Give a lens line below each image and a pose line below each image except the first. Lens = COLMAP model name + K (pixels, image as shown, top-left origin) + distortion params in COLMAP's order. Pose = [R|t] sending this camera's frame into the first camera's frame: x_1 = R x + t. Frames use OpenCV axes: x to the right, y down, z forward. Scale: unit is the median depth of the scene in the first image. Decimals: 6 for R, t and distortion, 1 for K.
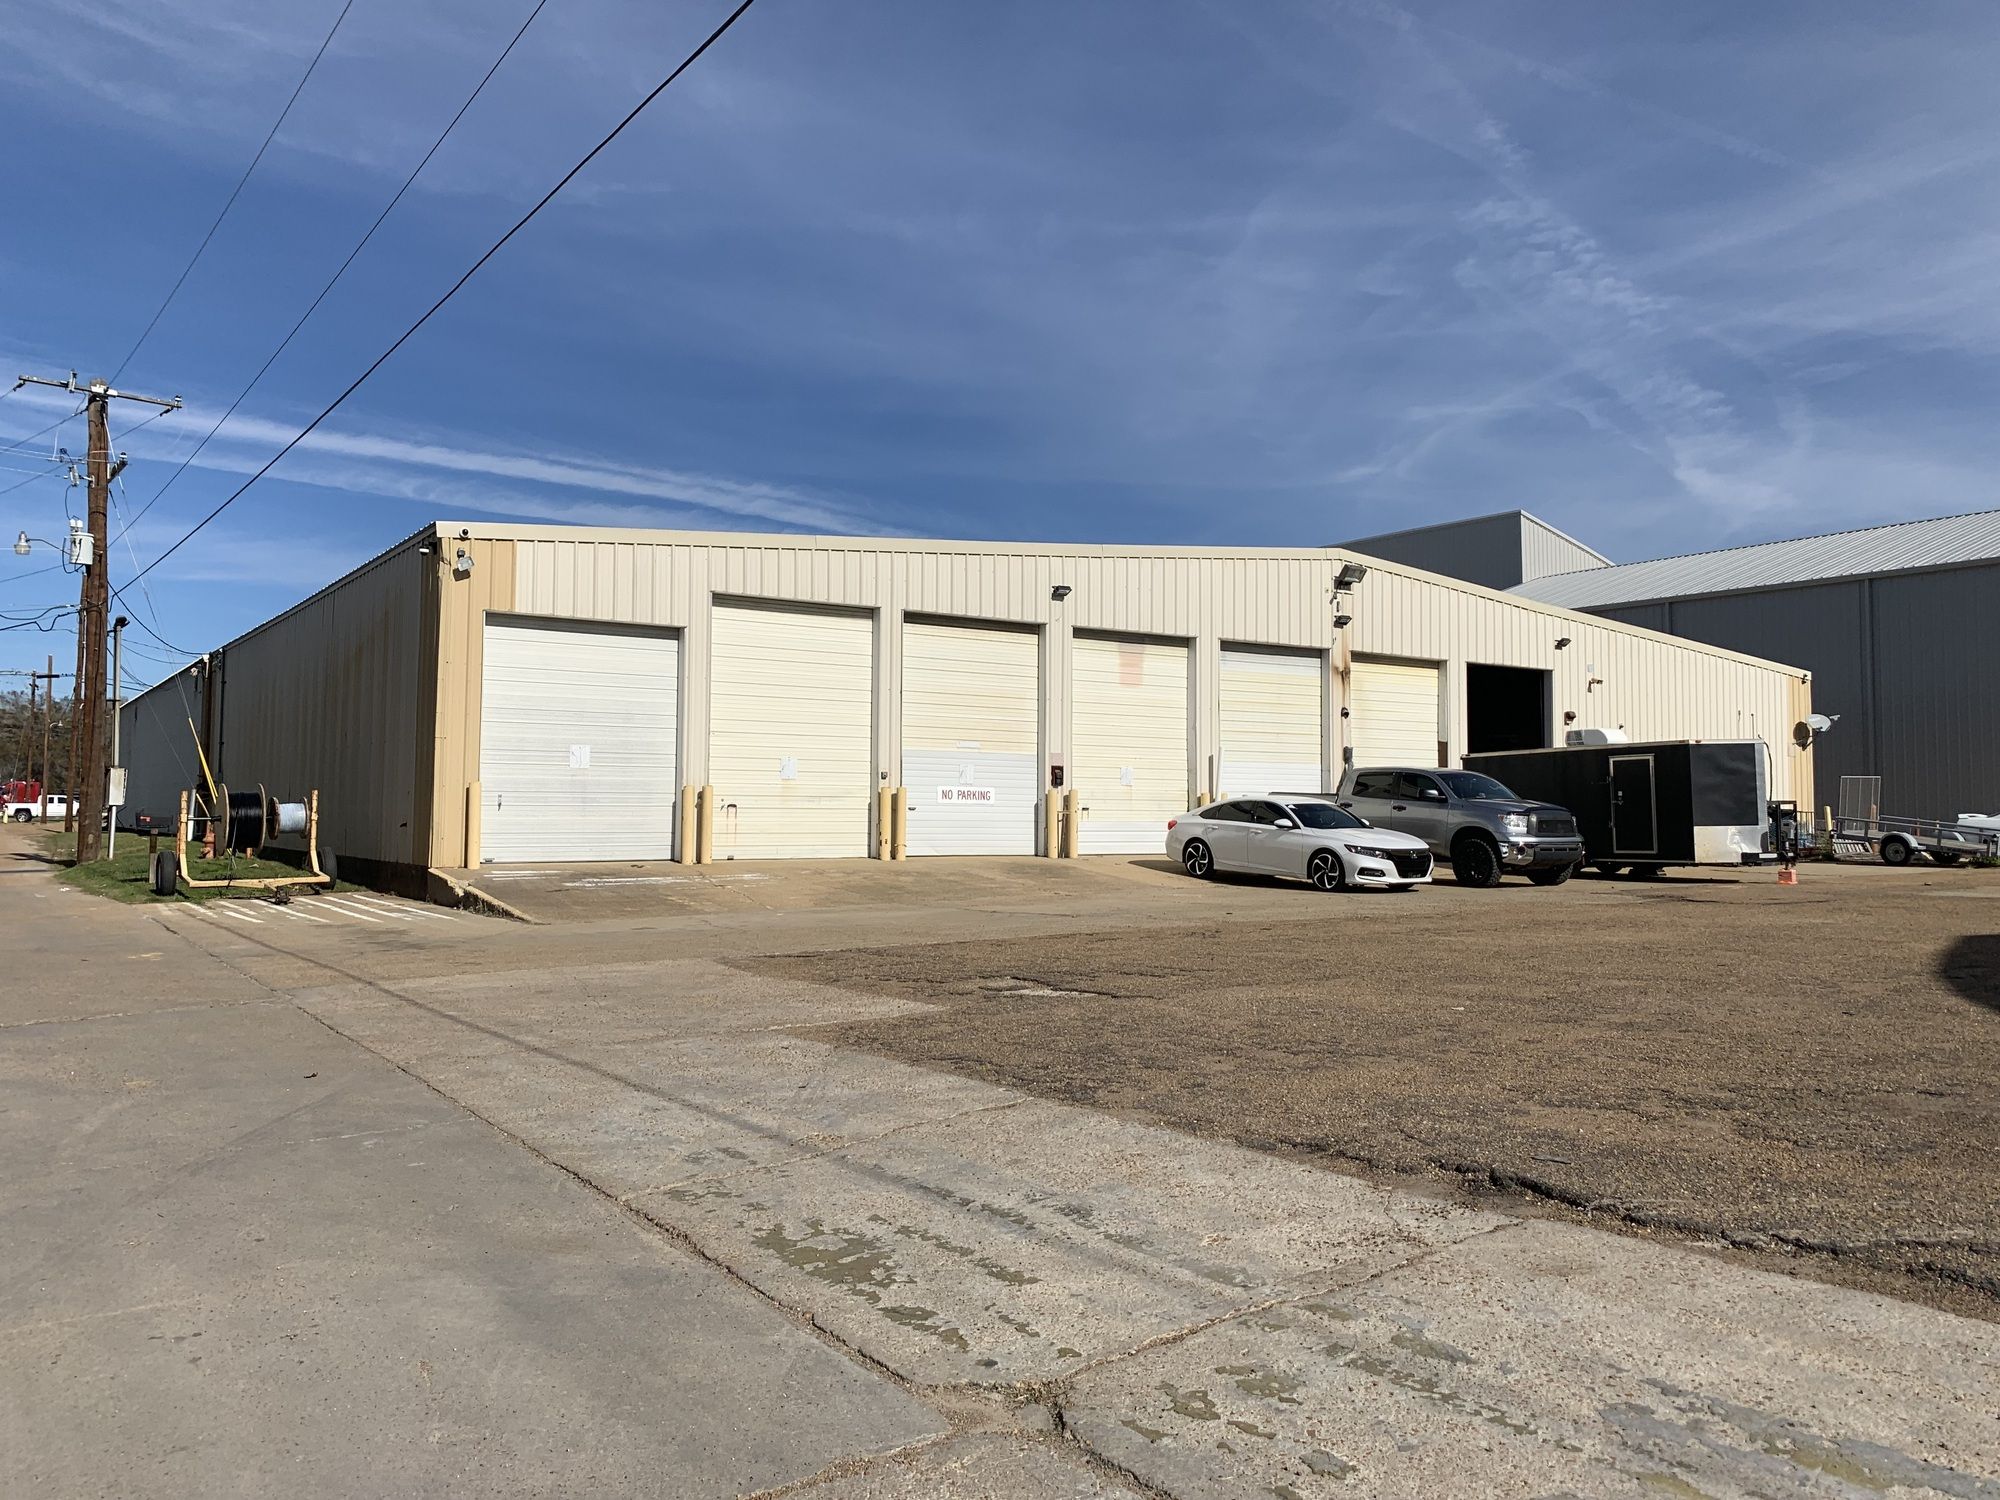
lens RADIAL K [[1529.4, 0, 999.1], [0, 1529.4, 690.3], [0, 0, 1]] dist [0.054589, 0.000191]
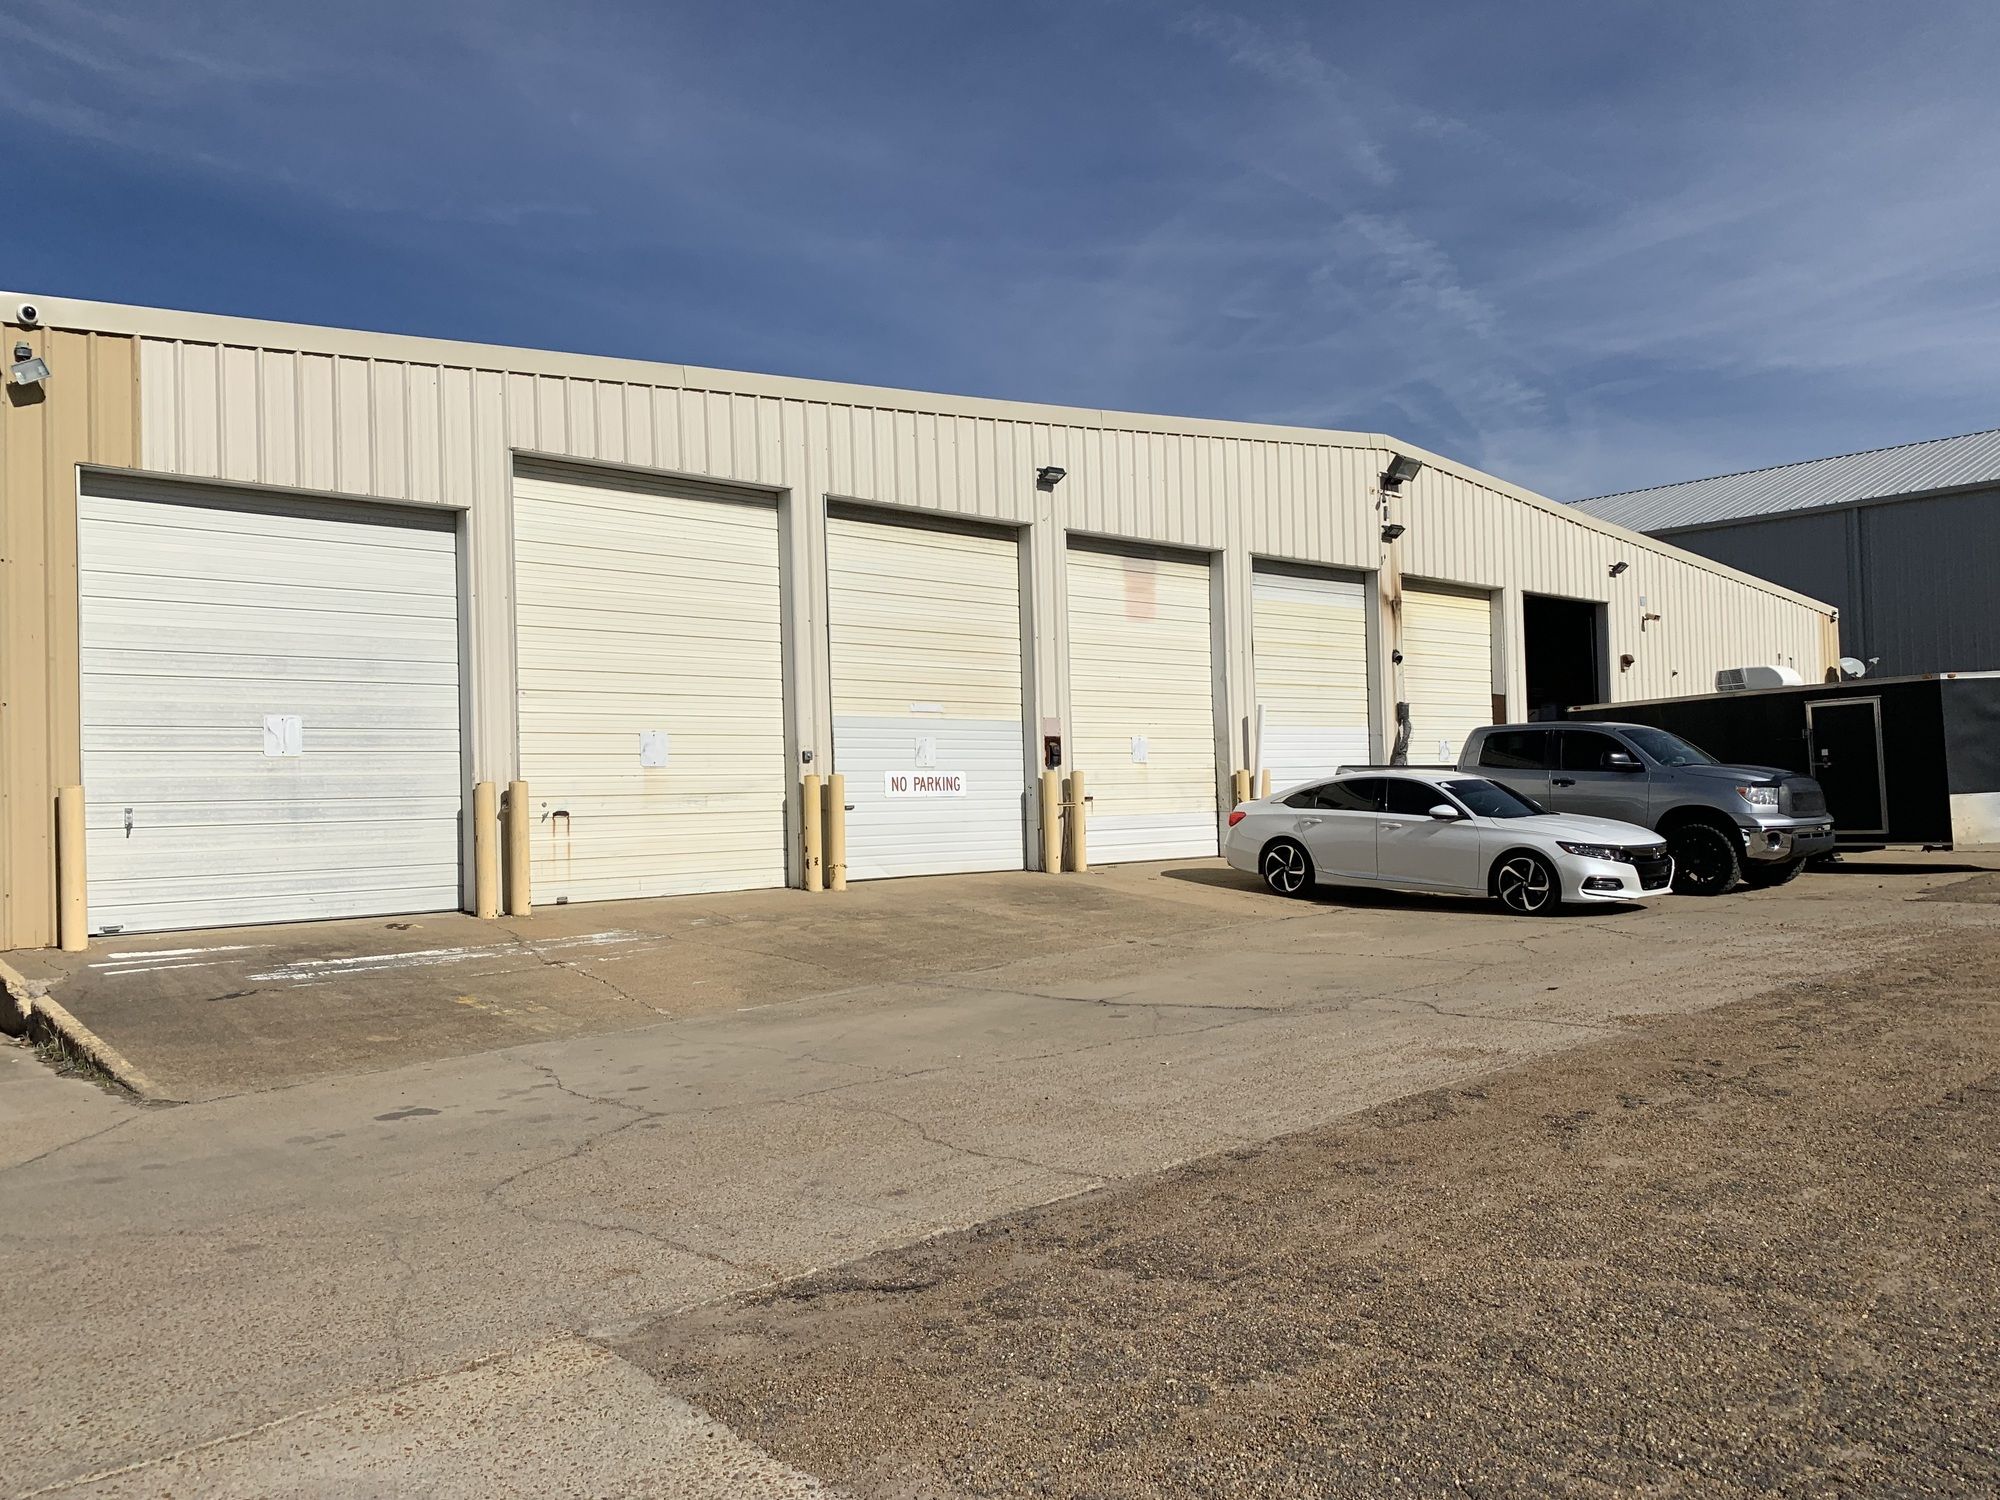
lens RADIAL K [[1516.6, 0, 1015.2], [0, 1516.6, 756.0], [0, 0, 1]] dist [0.057340, -0.120006]
pose [[0.989250, -0.028957, 0.143338, -0.079257], [0.021458, 0.998332, 0.053591, 0.023618], [-0.144651, -0.049939, 0.988222, 0.367872]]
